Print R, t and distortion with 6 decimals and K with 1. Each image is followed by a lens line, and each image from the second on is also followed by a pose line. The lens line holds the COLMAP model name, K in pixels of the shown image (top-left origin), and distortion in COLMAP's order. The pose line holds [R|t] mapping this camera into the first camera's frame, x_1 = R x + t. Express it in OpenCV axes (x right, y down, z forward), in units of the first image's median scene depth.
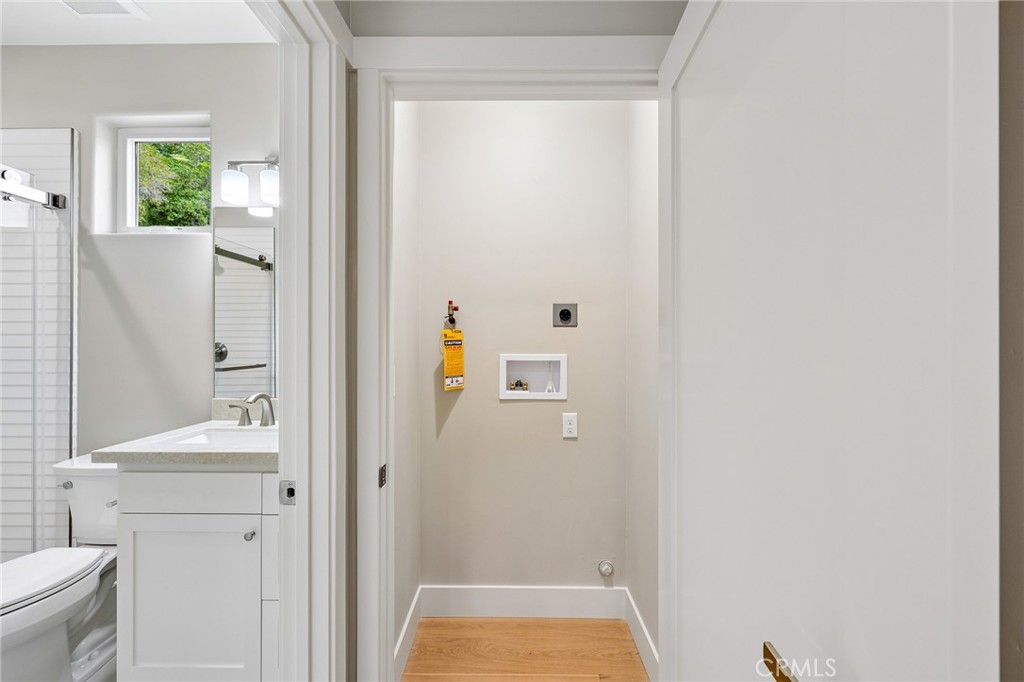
lens RADIAL K [[429.3, 0, 502.4], [0, 429.3, 338.6], [0, 0, 1]] dist [0.000793, 0.000138]
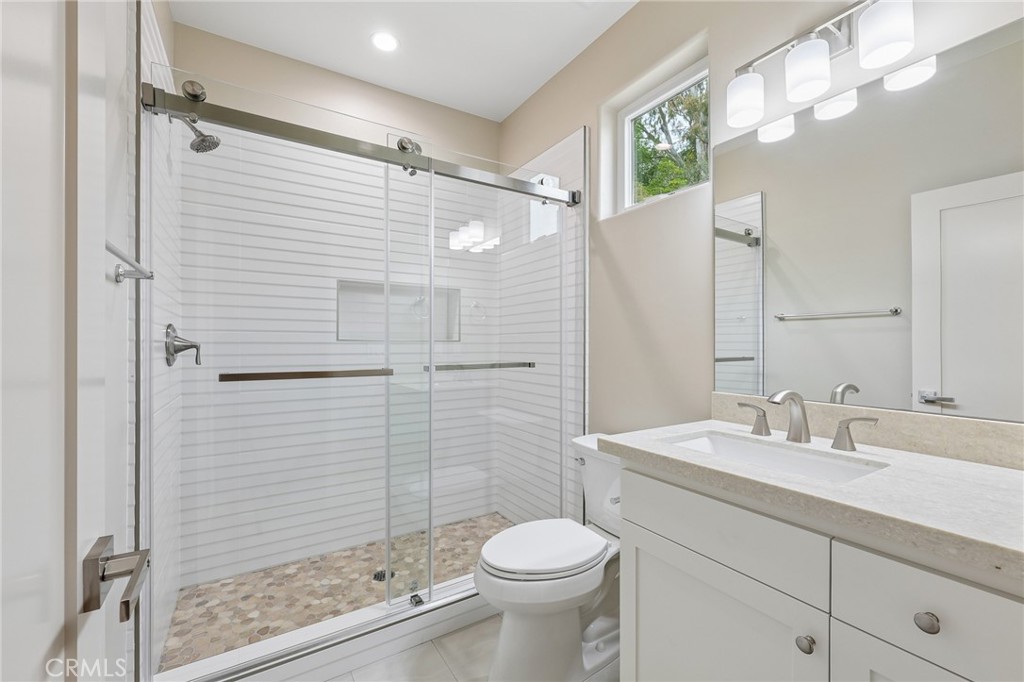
lens RADIAL K [[413.5, 0, 505.1], [0, 413.5, 343.4], [0, 0, 1]] dist [-0.000011, -0.000344]
pose [[0.549398, 0.002584, -0.835557, -0.264349], [0.003556, 0.999979, 0.005430, 0.048075], [0.835554, -0.005954, 0.549377, 0.282716]]
